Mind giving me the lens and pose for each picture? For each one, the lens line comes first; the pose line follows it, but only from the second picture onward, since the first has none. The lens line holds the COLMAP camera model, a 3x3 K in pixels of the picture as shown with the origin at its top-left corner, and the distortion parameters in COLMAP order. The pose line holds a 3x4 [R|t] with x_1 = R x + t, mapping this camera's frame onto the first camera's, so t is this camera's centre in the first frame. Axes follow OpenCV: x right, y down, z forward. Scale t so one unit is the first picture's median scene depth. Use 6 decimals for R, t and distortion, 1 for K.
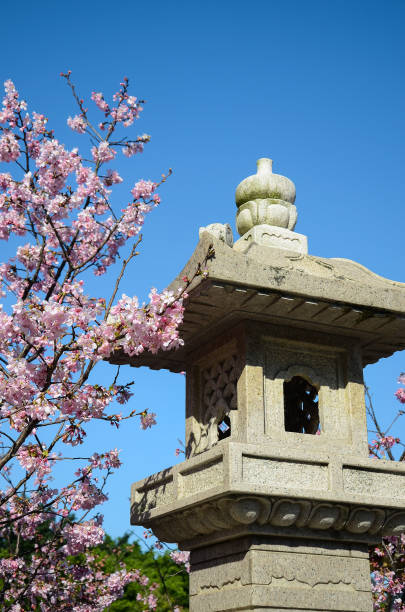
lens RADIAL K [[1004.8, 0, 205.3], [0, 1004.8, 307.9], [0, 0, 1]] dist [0.256623, 0.000000]
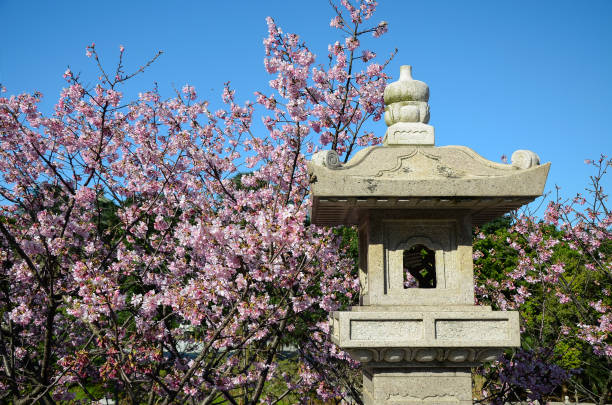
lens RADIAL K [[673.6, 0, 301.7], [0, 673.6, 208.8], [0, 0, 1]] dist [-0.006694, 0.000000]
pose [[0.900031, -0.061322, -0.431490, 0.351138], [0.149382, 0.973484, 0.173243, -0.160336], [0.409426, -0.220381, 0.885327, 0.160632]]
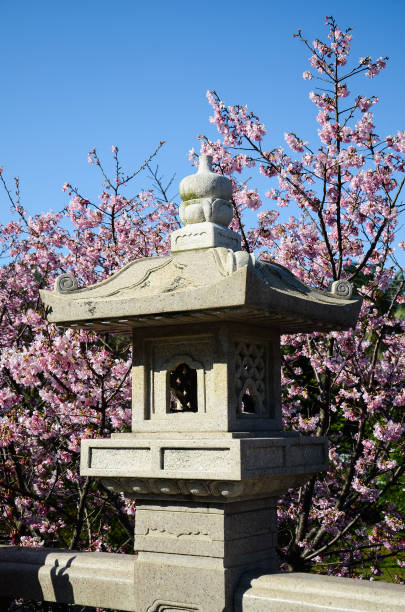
lens RADIAL K [[946.1, 0, 196.0], [0, 946.1, 301.4], [0, 0, 1]] dist [0.142057, 0.000000]
pose [[0.490028, -0.112947, -0.864359, 1.110142], [0.305335, 0.950992, 0.048835, -0.054386], [0.816482, -0.287850, 0.500499, 0.482776]]
